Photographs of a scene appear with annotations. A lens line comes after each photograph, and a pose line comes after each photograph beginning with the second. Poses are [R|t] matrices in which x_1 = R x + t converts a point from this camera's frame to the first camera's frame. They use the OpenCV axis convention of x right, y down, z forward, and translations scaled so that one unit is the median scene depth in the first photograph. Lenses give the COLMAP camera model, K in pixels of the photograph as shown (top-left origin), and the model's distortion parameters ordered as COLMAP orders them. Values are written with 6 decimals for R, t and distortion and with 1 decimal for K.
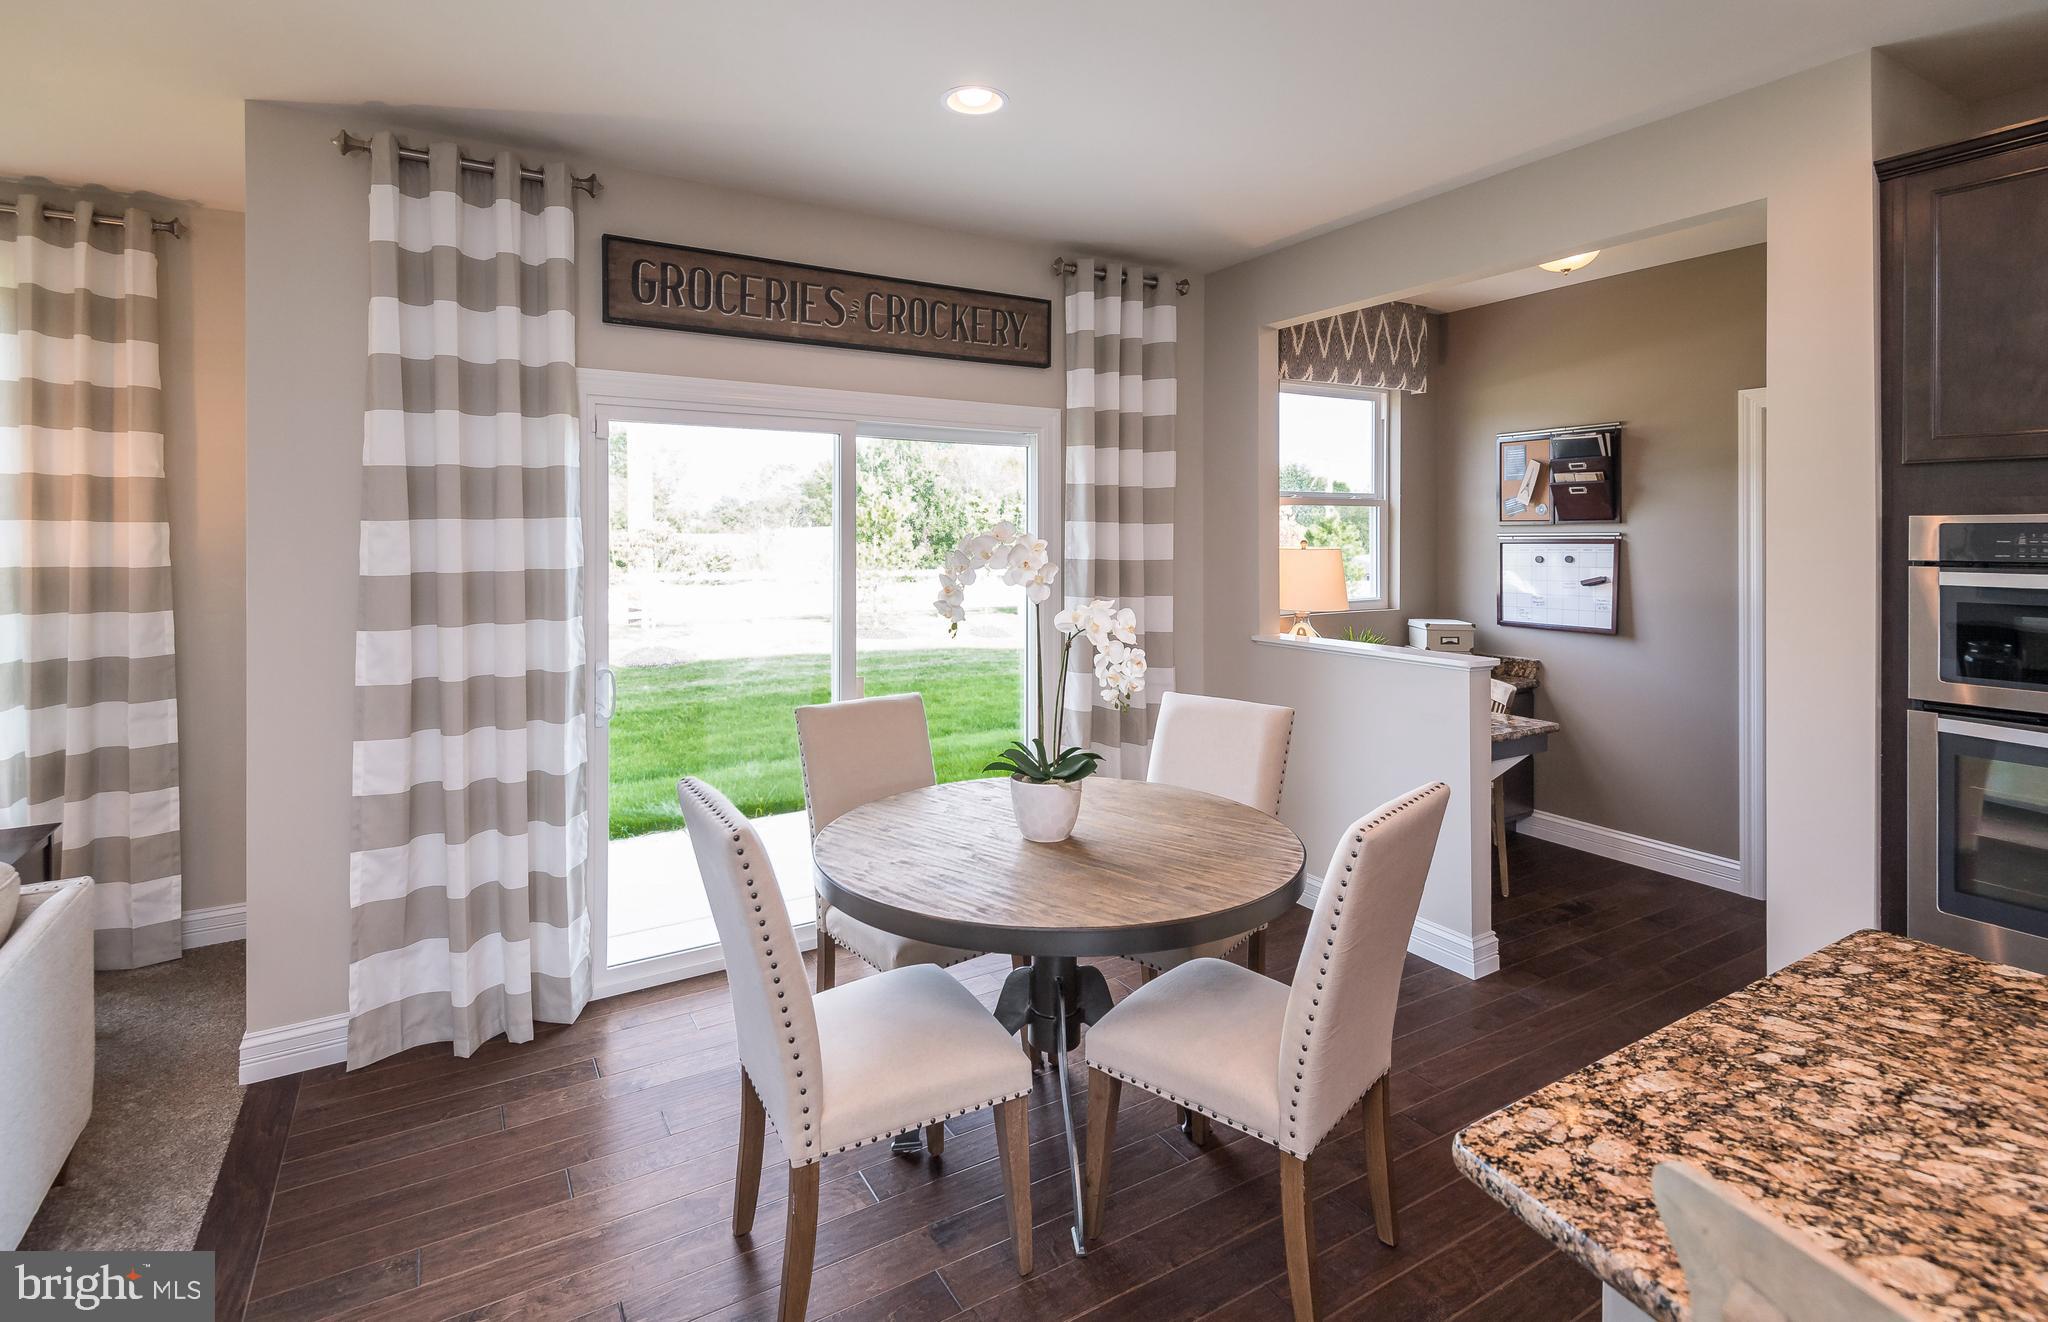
lens RADIAL K [[974.4, 0, 1038.4], [0, 974.4, 542.5], [0, 0, 1]] dist [0.023082, -0.005649]
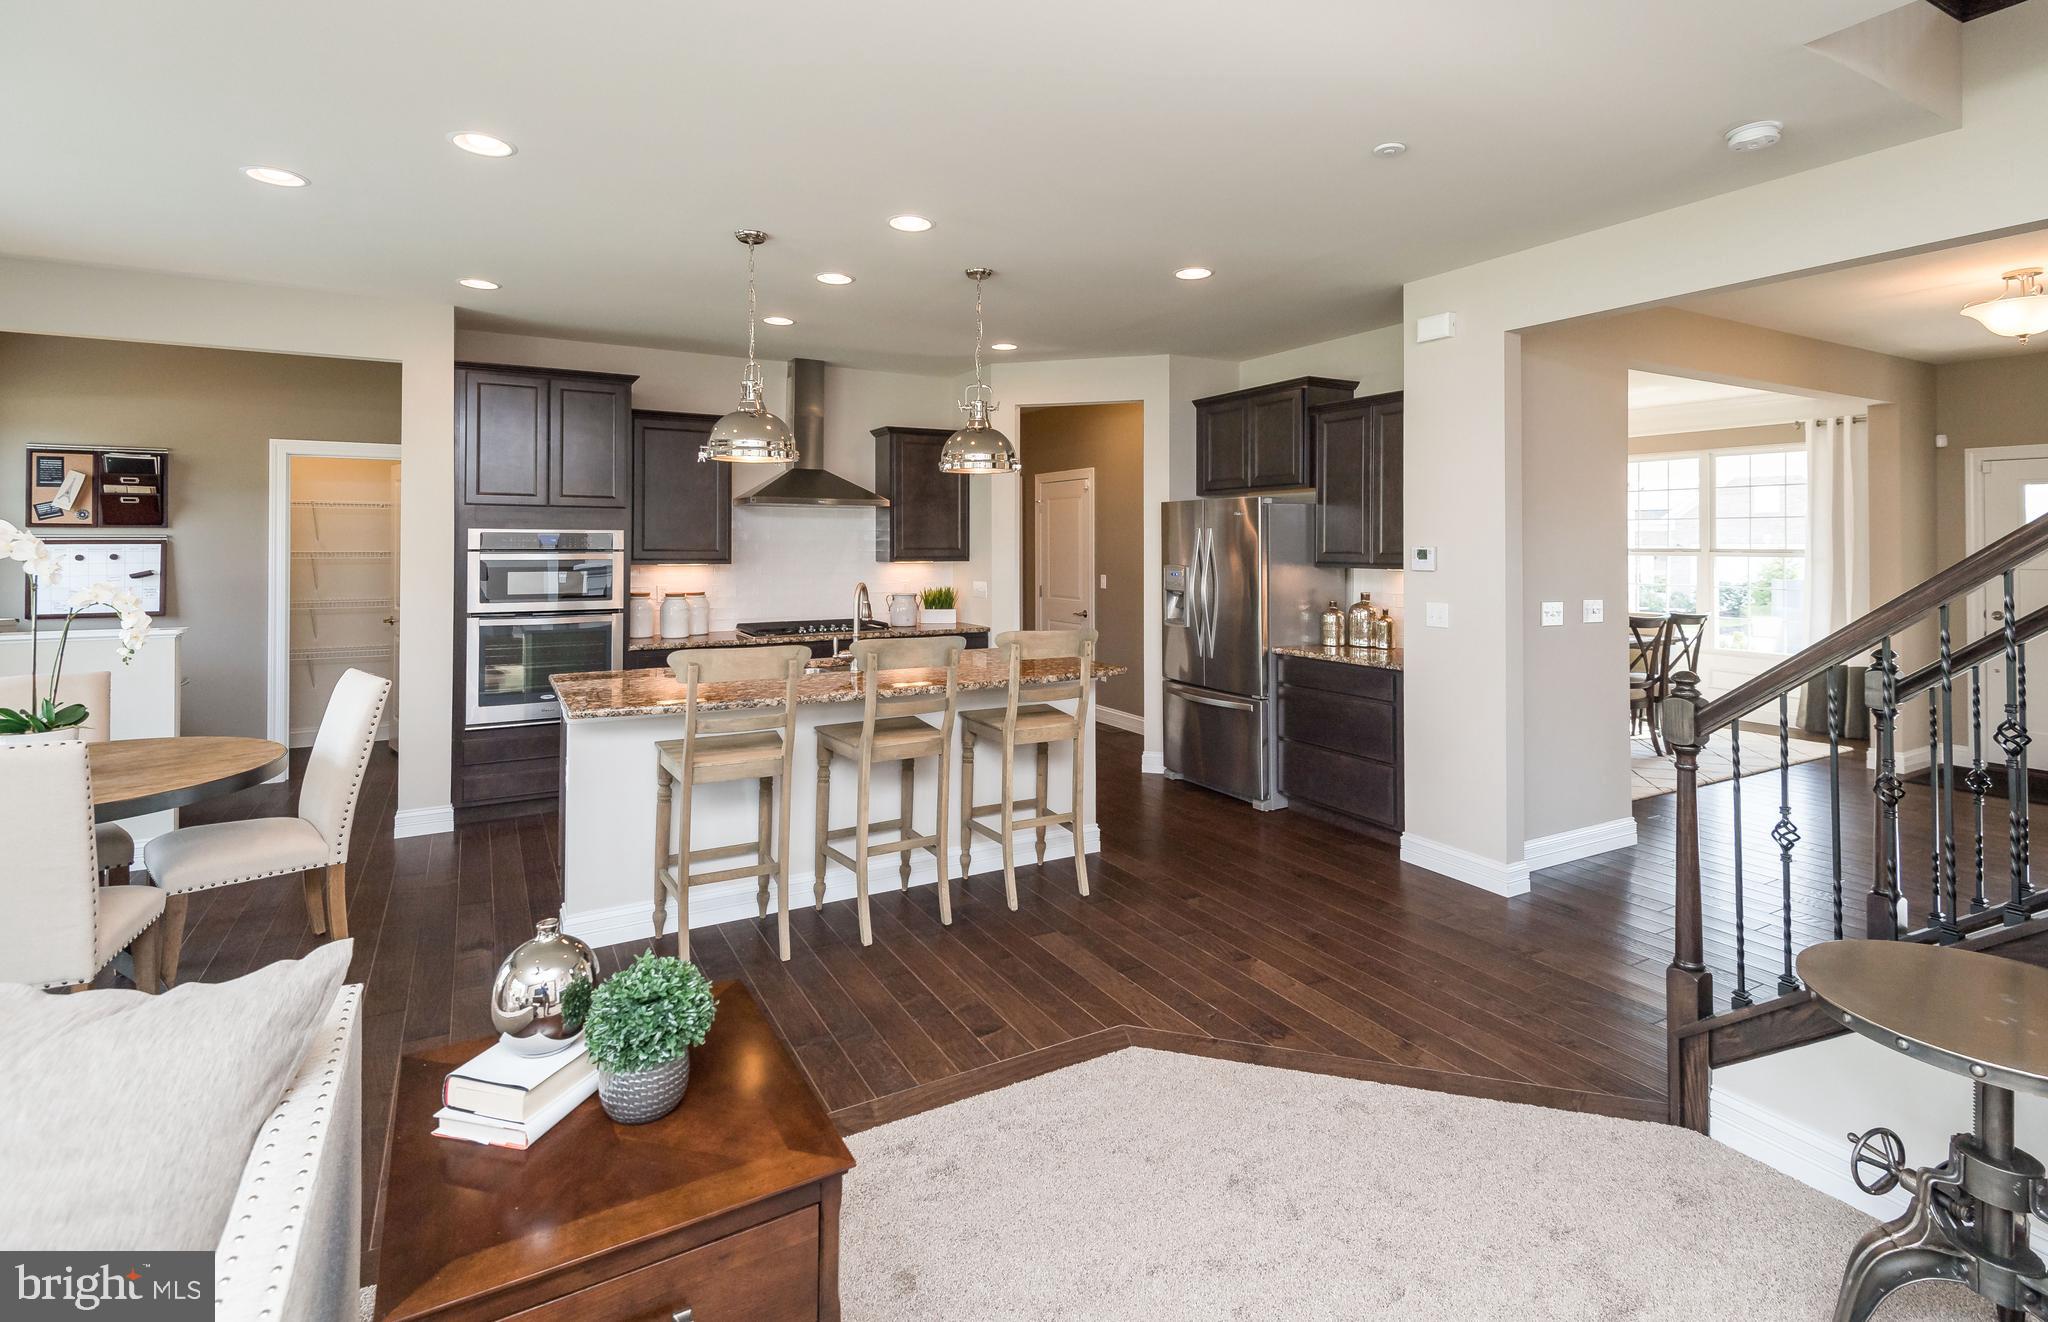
lens RADIAL K [[974.4, 0, 1036.6], [0, 974.4, 533.4], [0, 0, 1]] dist [0.023082, -0.005649]
pose [[0.023021, 0.012896, 0.999652, -0.742977], [0.004426, 0.999906, -0.013001, 0.010368], [-0.999725, 0.004724, 0.022962, -0.176453]]
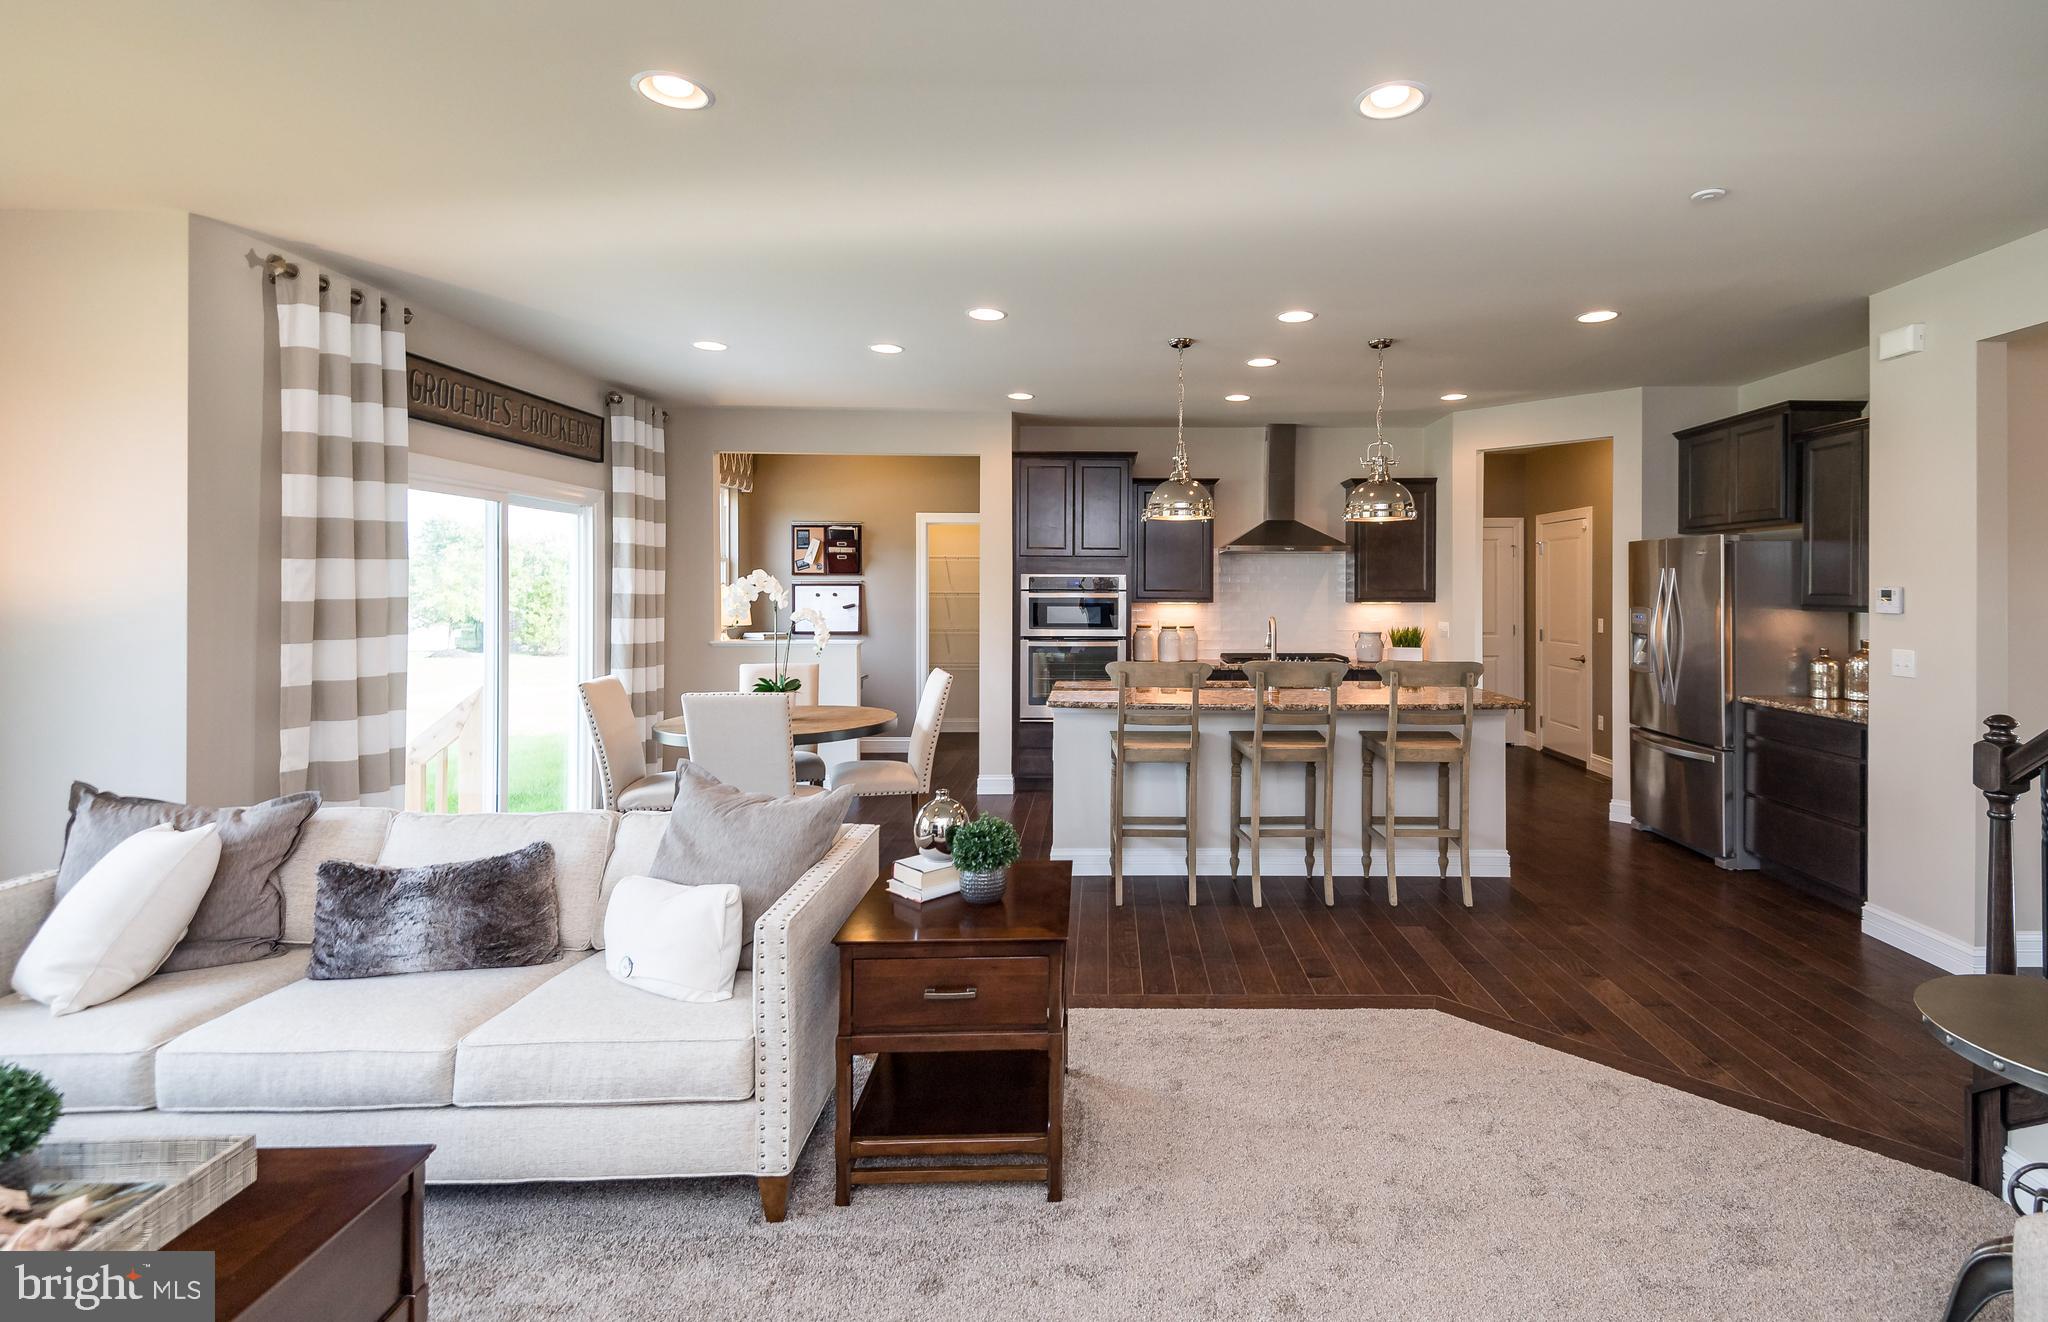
lens RADIAL K [[974.4, 0, 1117.9], [0, 974.4, 582.9], [0, 0, 1]] dist [0.023082, -0.005649]
pose [[0.499879, 0.008080, 0.866058, -0.885968], [0.002160, 0.999942, -0.010576, 0.018319], [-0.866093, 0.007157, 0.499832, -0.414842]]
